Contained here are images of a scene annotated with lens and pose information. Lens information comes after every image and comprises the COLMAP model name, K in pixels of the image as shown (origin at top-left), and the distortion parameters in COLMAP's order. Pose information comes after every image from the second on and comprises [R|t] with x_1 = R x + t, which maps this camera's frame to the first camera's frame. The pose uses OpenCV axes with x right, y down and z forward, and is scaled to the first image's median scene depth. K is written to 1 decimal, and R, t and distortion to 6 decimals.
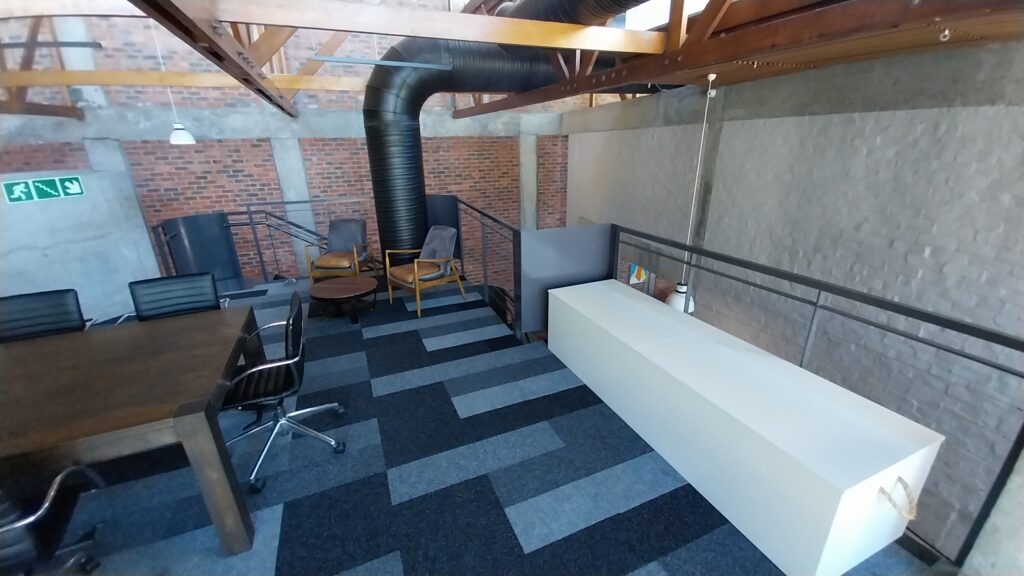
lens RADIAL K [[402.4, 0, 512.0], [0, 402.4, 288.0], [0, 0, 1]] dist [0.023595, -0.018277]
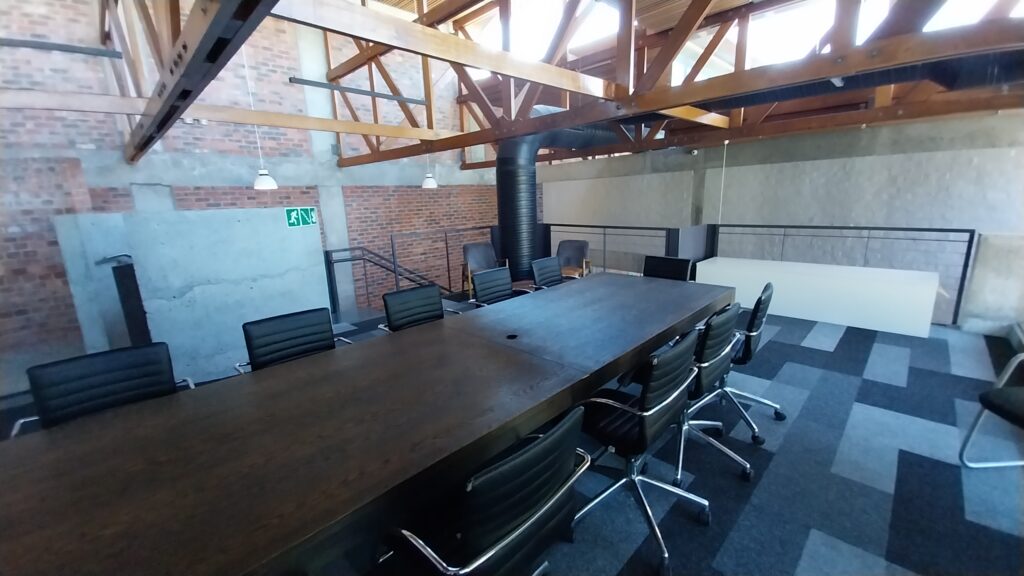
lens RADIAL K [[402.4, 0, 512.0], [0, 402.4, 288.0], [0, 0, 1]] dist [0.023595, -0.018277]
pose [[0.928587, -0.097170, 0.358167, -0.588576], [0.144364, 0.983678, -0.107411, 0.084385], [-0.341884, 0.151447, 0.927458, -0.114438]]
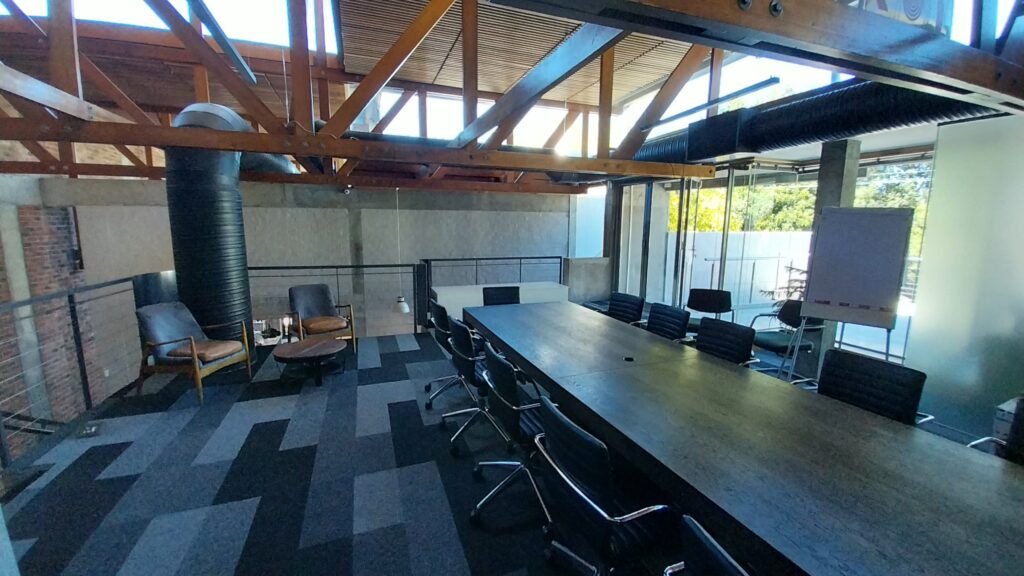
lens RADIAL K [[402.4, 0, 512.0], [0, 402.4, 288.0], [0, 0, 1]] dist [0.023595, -0.018277]
pose [[0.043271, -0.137724, 0.989525, -0.852876], [0.329463, 0.937014, 0.116009, -0.059620], [-0.943176, 0.320992, 0.085920, 0.255228]]
